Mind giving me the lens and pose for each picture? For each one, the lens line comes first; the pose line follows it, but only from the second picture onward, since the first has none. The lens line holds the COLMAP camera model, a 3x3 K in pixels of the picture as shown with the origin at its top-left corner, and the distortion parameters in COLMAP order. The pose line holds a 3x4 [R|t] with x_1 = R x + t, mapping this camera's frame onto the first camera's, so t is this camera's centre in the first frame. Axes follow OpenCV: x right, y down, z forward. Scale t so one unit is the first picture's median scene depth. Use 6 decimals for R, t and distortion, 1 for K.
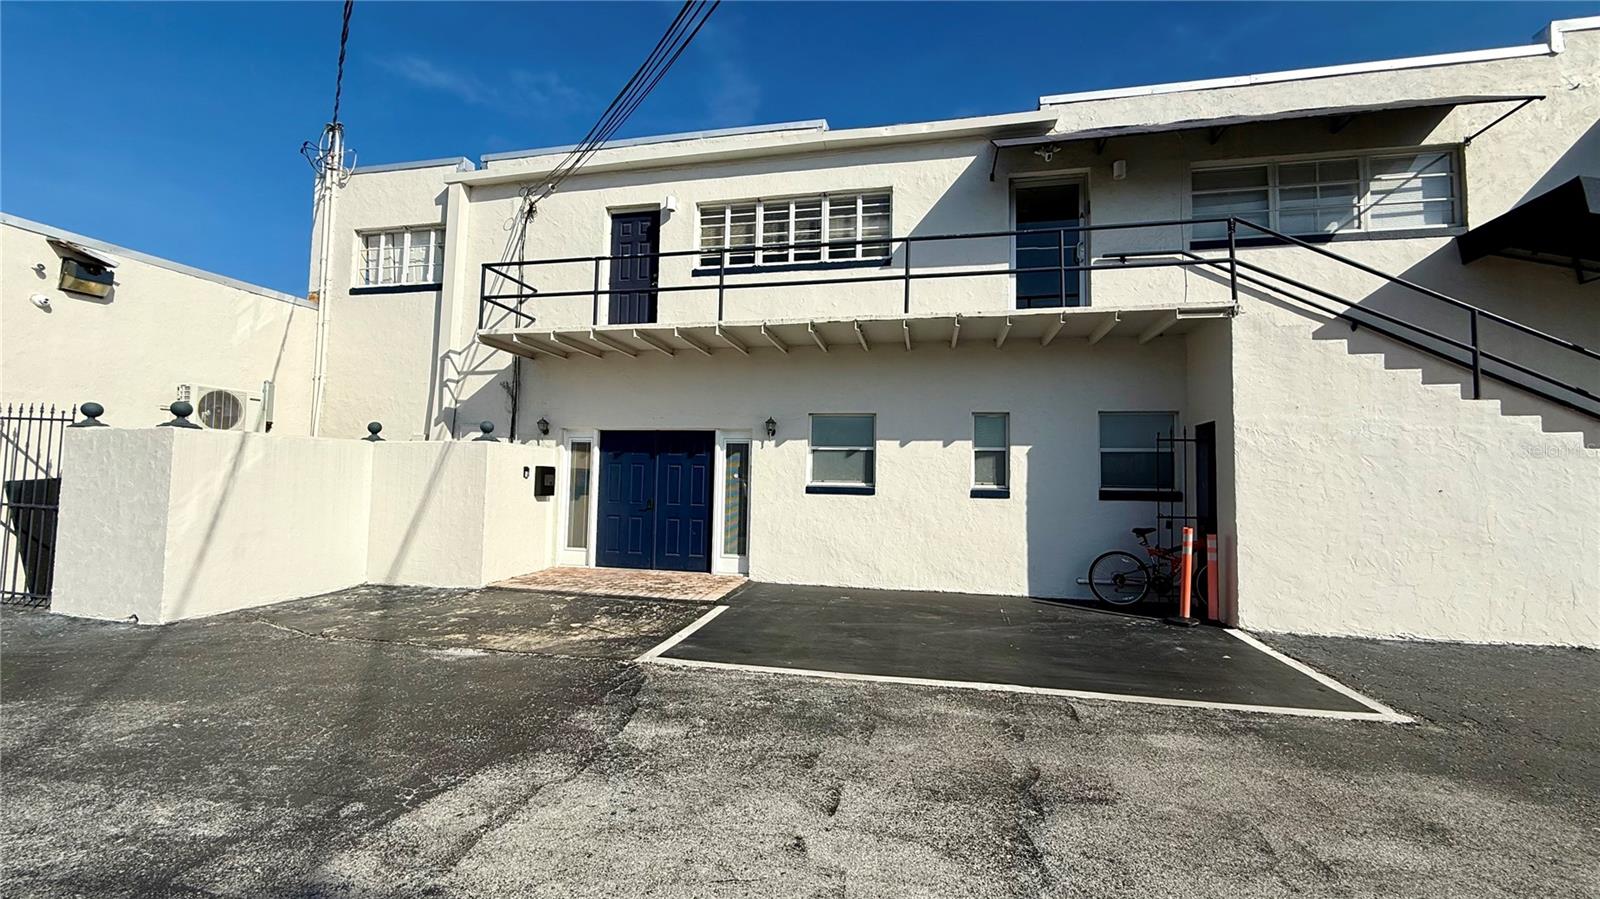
lens RADIAL K [[632.9, 0, 800.0], [0, 632.9, 449.5], [0, 0, 1]] dist [0.008548, -0.004355]
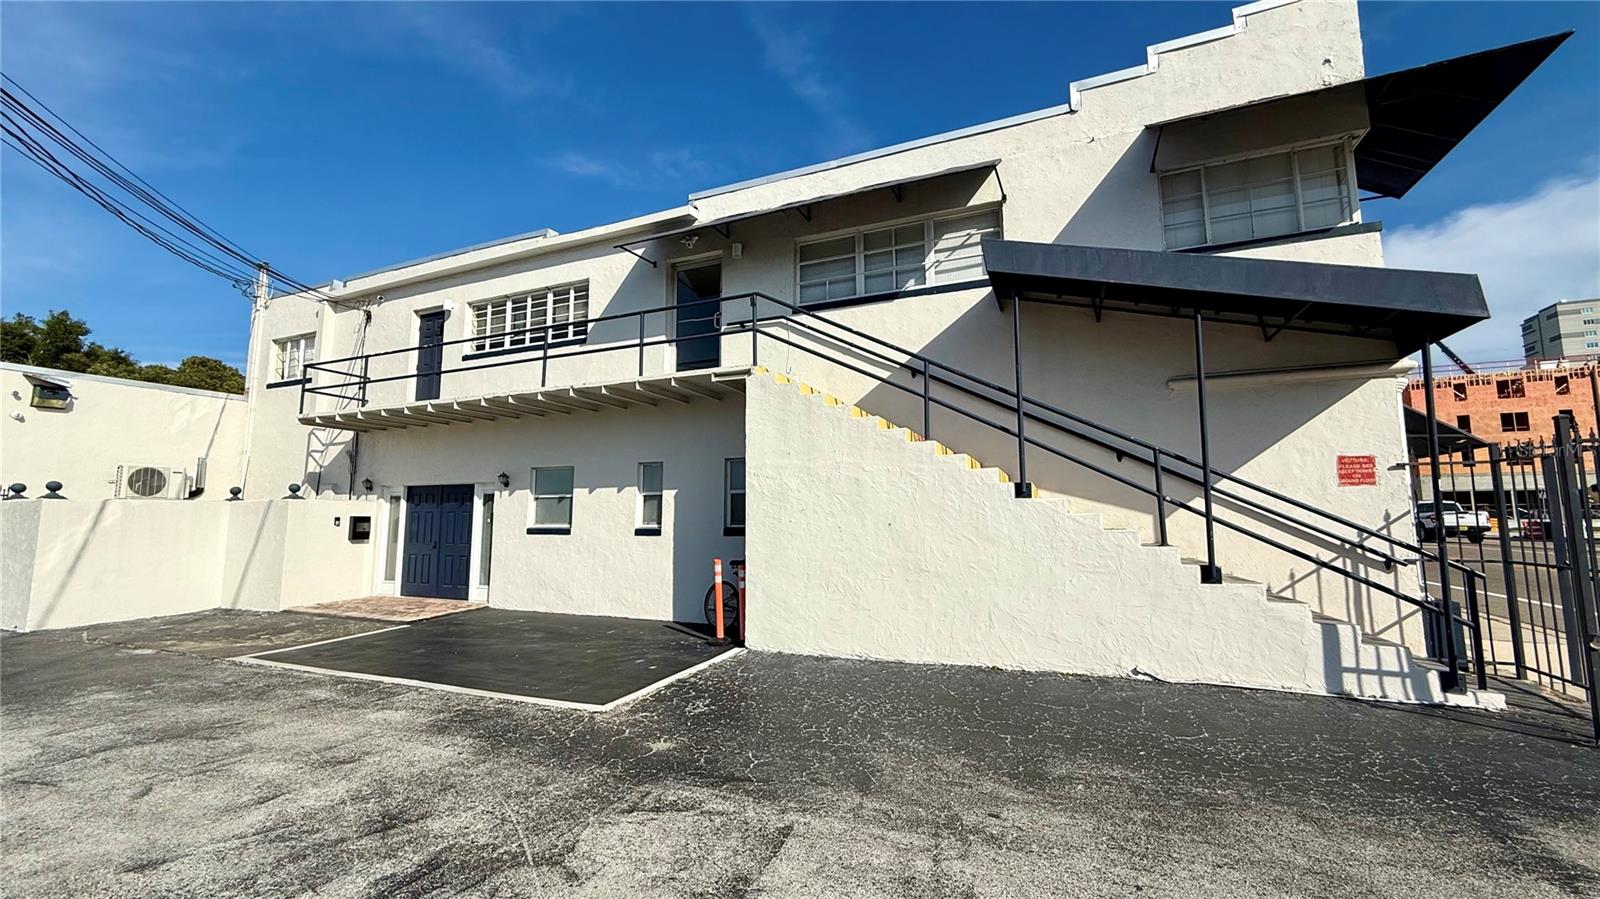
lens RADIAL K [[638.1, 0, 796.3], [0, 638.1, 444.4], [0, 0, 1]] dist [0.000874, 0.000035]
pose [[0.980472, -0.045090, -0.191422, 0.758158], [0.033035, 0.997292, -0.065712, -0.004474], [0.193866, 0.058105, 0.979306, -0.099752]]
